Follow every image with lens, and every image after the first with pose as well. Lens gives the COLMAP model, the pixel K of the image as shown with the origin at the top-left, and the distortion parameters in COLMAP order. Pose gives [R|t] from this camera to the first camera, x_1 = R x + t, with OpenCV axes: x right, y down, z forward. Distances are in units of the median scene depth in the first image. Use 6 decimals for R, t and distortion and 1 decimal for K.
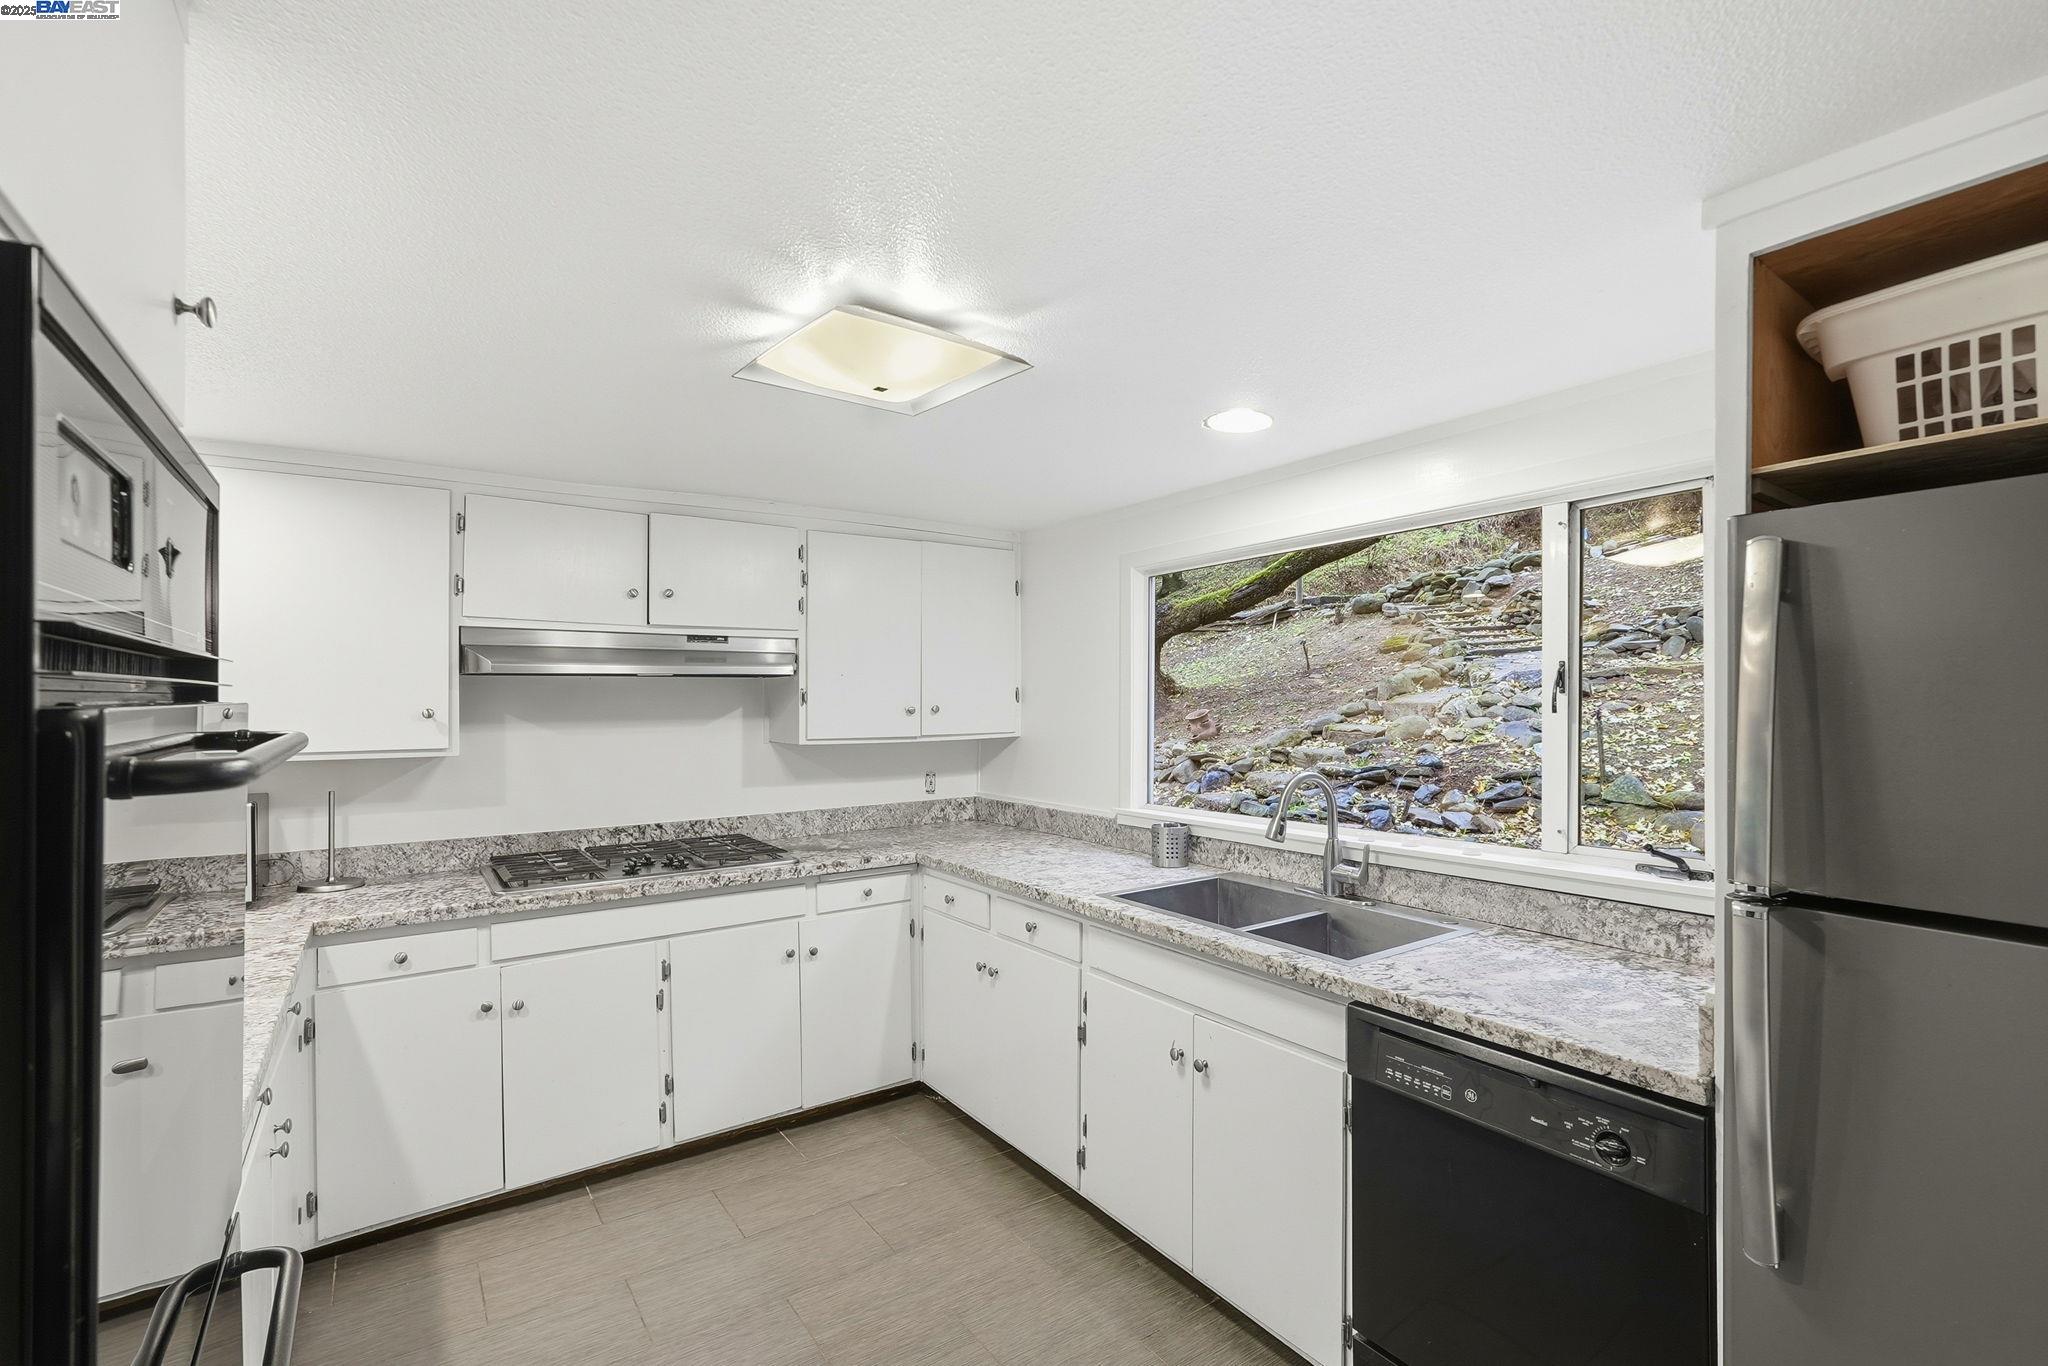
lens RADIAL K [[930.2, 0, 1024.0], [0, 930.2, 683.0], [0, 0, 1]] dist [0.000262, 0.000313]
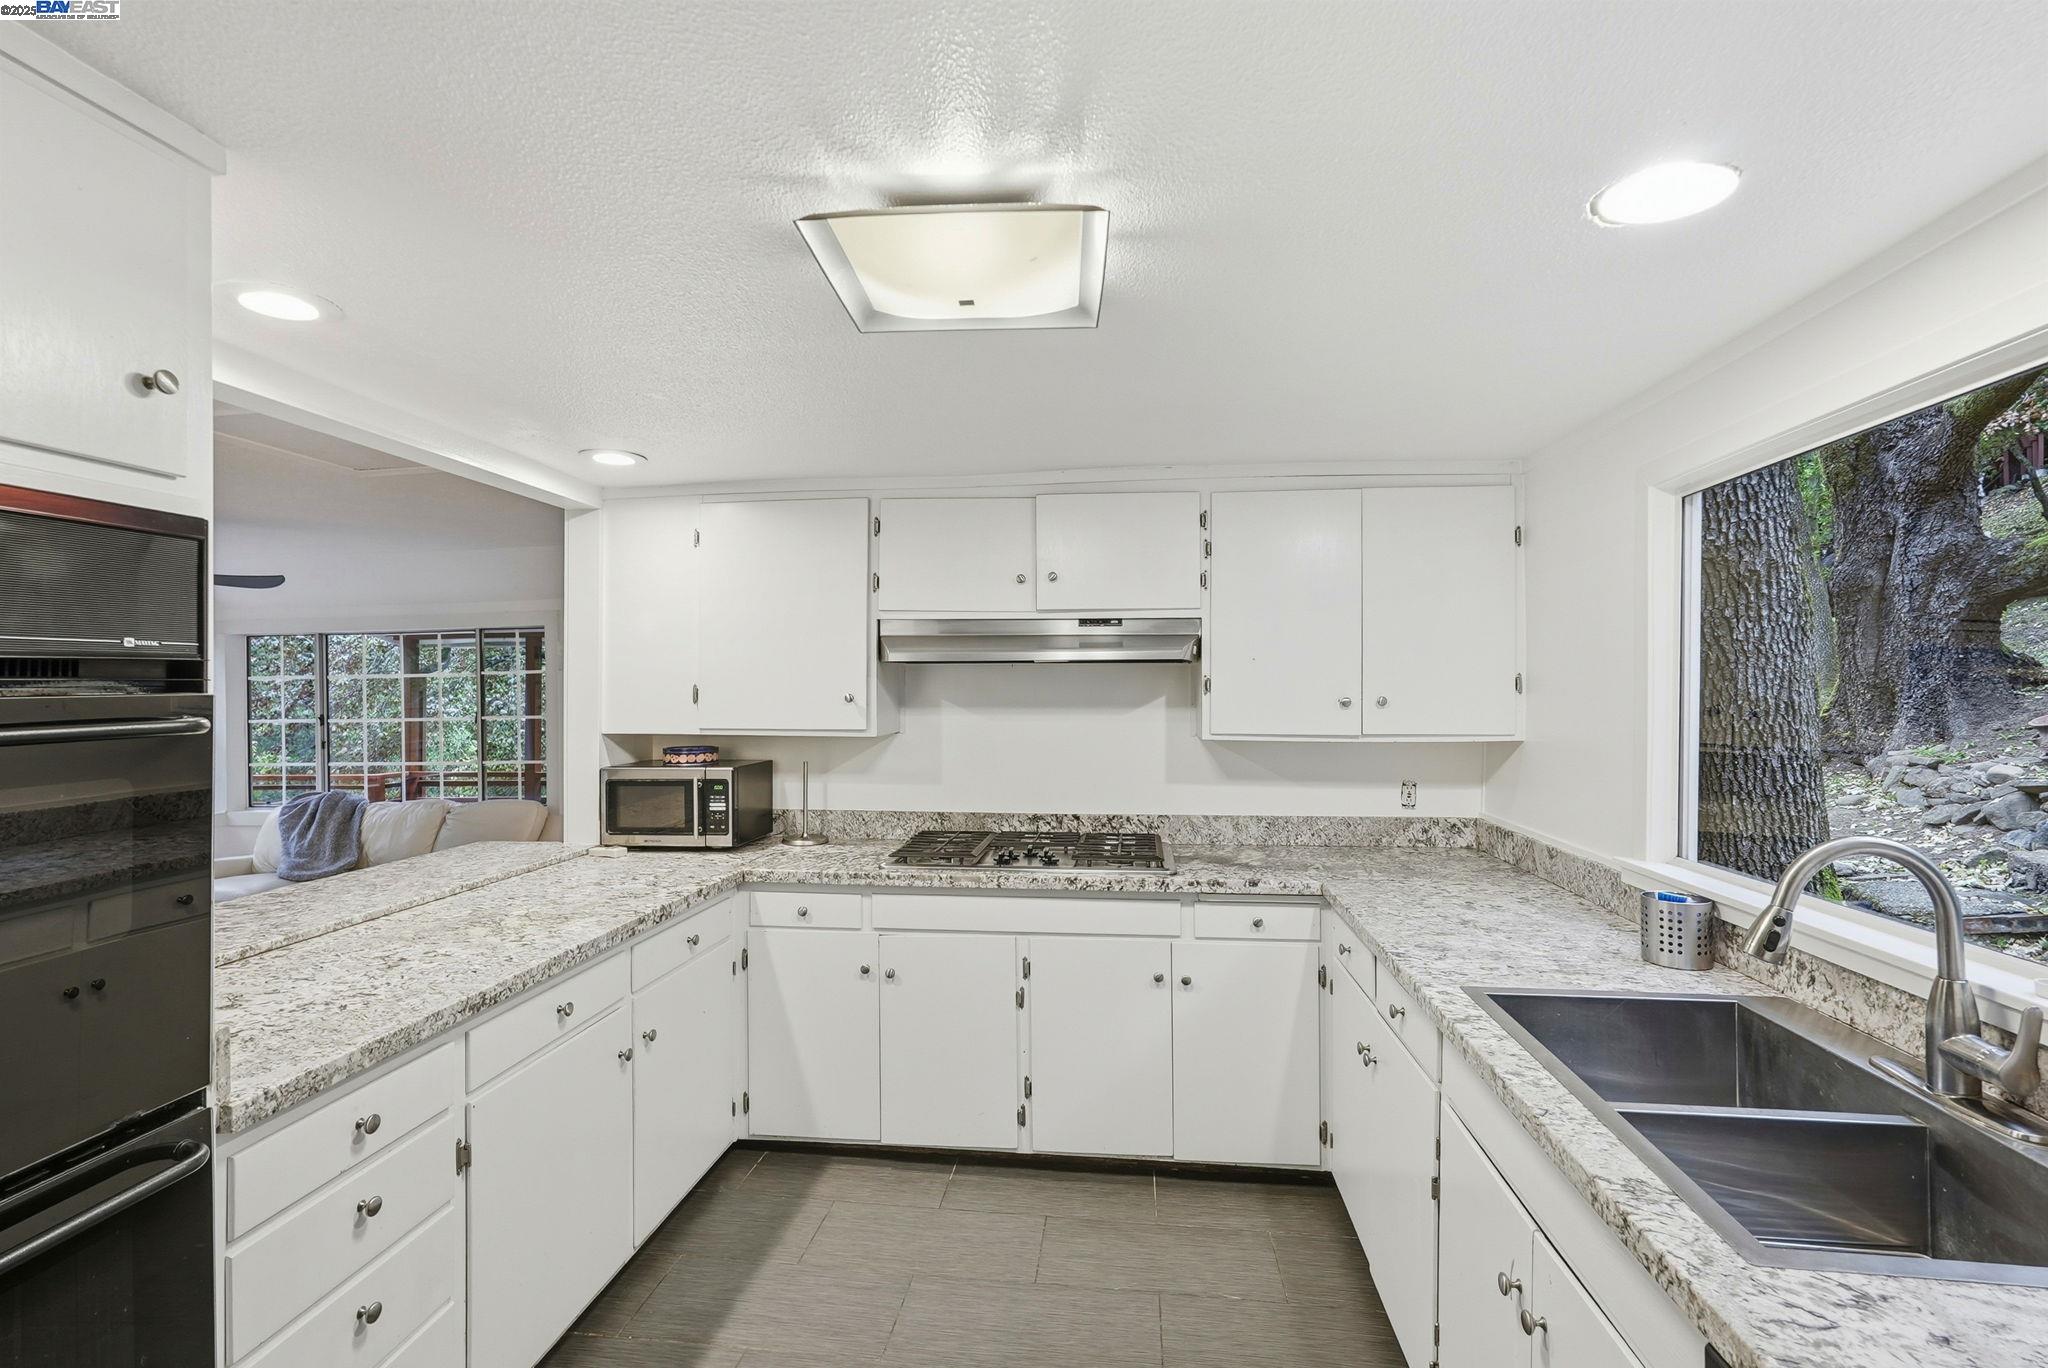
lens RADIAL K [[945.1, 0, 1024.0], [0, 945.1, 675.2], [0, 0, 1]] dist [0.003632, 0.001478]
pose [[0.752061, -0.002027, -0.659090, 0.236922], [0.004818, 0.999985, 0.002423, 0.003151], [0.659076, -0.004997, 0.752060, 0.242232]]
